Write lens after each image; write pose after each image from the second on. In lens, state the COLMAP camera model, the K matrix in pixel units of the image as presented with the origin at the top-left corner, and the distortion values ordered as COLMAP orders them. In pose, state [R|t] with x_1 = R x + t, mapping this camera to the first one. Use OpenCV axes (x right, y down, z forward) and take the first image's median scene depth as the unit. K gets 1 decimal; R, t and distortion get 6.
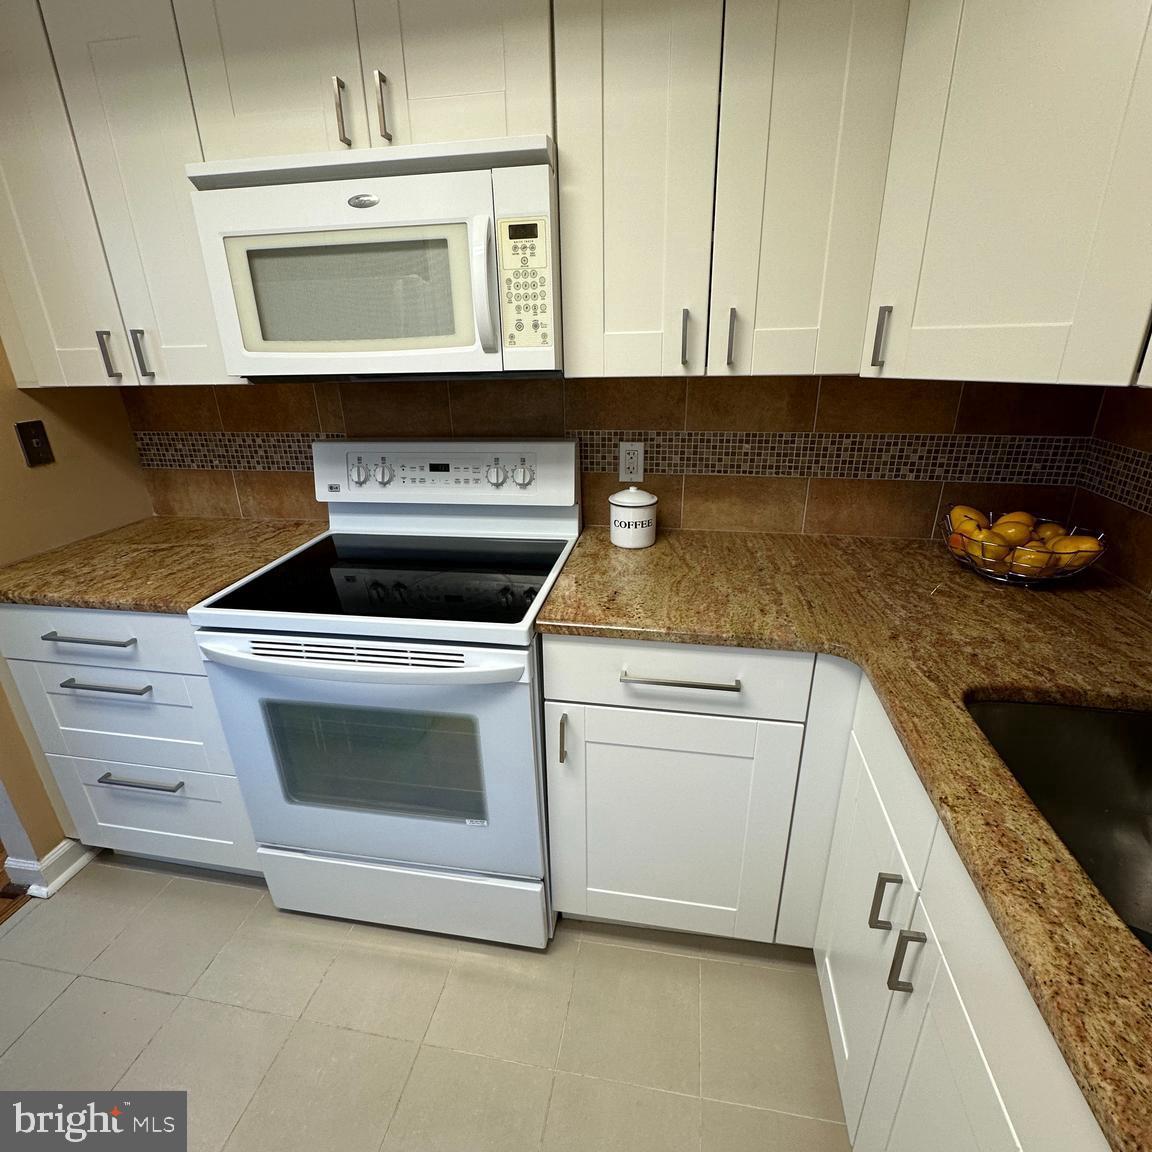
lens RADIAL K [[613.4, 0, 578.9], [0, 613.4, 573.3], [0, 0, 1]] dist [-0.002788, 0.000191]
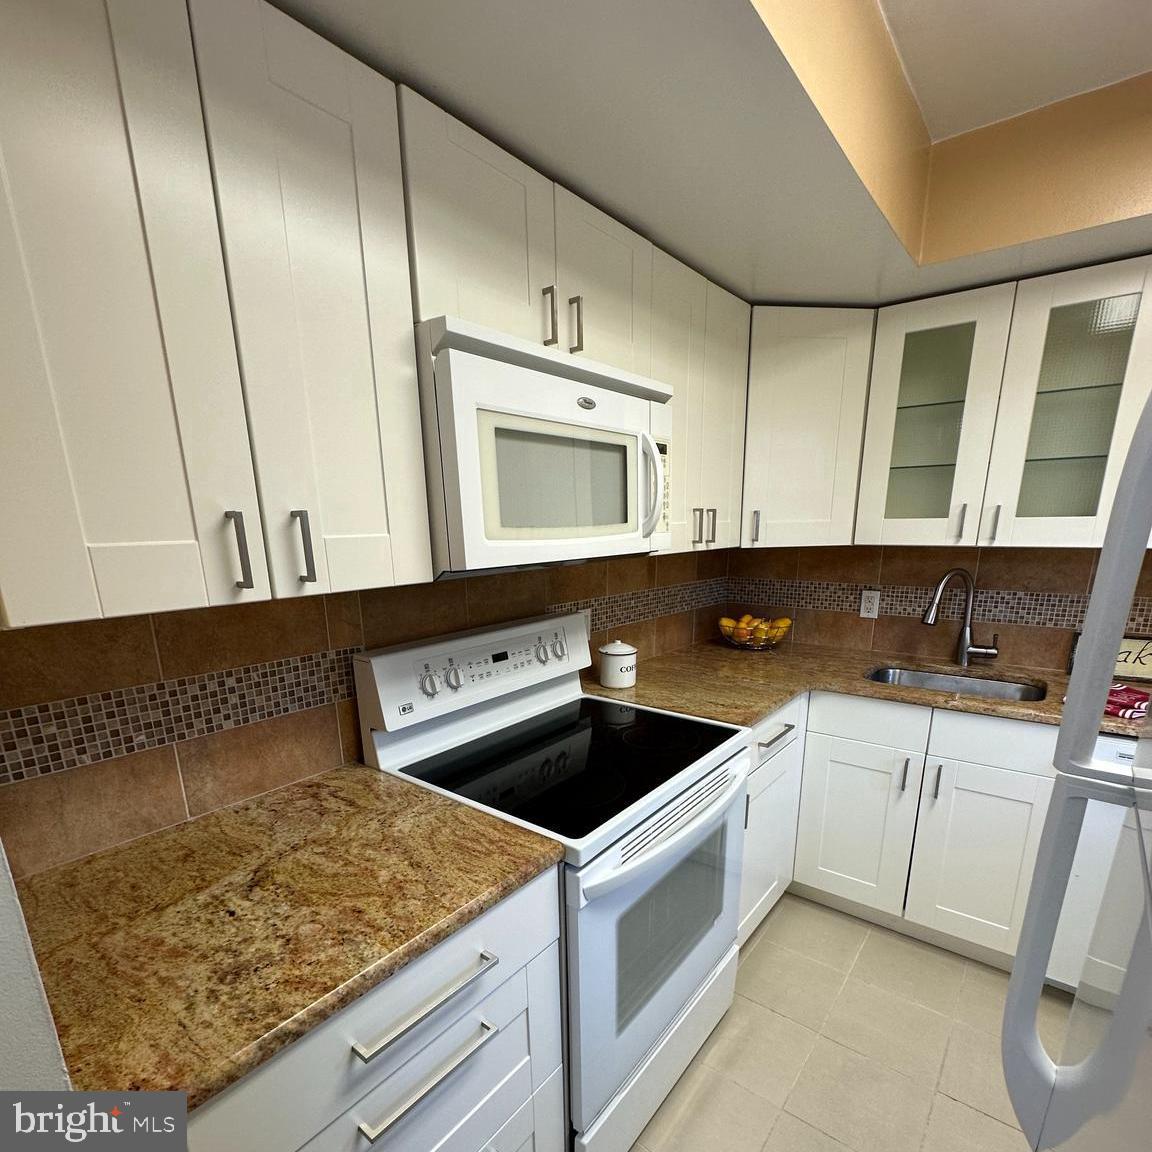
lens RADIAL K [[610.8, 0, 573.0], [0, 610.8, 688.2], [0, 0, 1]] dist [0.002799, 0.000063]
pose [[0.469814, -0.220829, 0.854698, -1.006339], [0.324581, 0.943596, 0.065380, -0.151902], [-0.820928, 0.246702, 0.514991, 0.423637]]
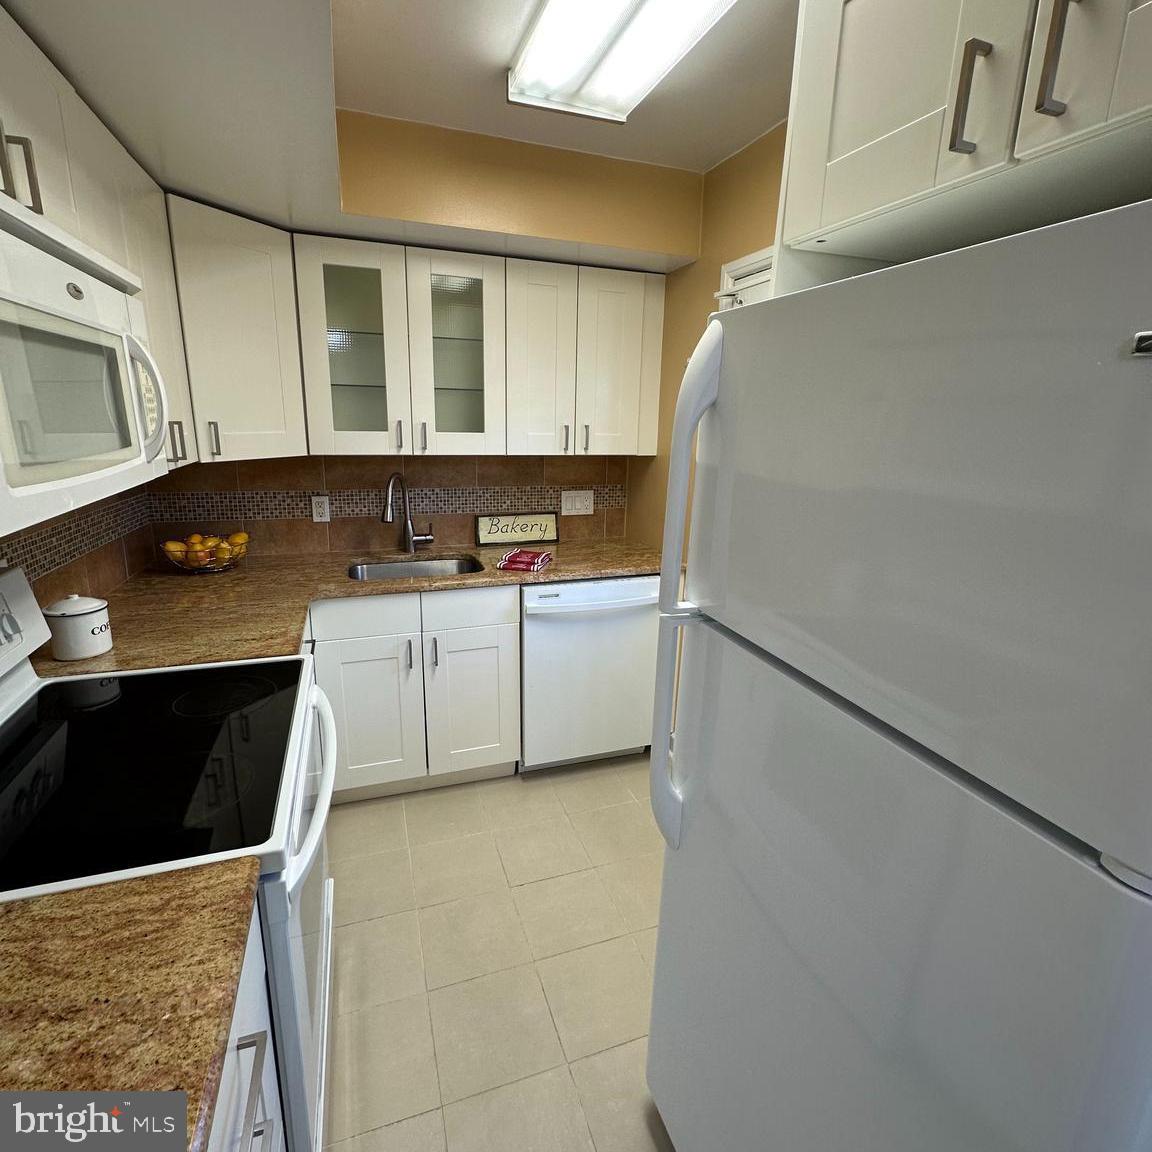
lens RADIAL K [[613.4, 0, 581.5], [0, 613.4, 563.2], [0, 0, 1]] dist [-0.002788, 0.000191]
pose [[-0.502748, -0.194461, 0.842276, -1.026083], [0.303100, 0.872853, 0.382438, -0.289550], [-0.809552, 0.447564, -0.379884, 0.666320]]
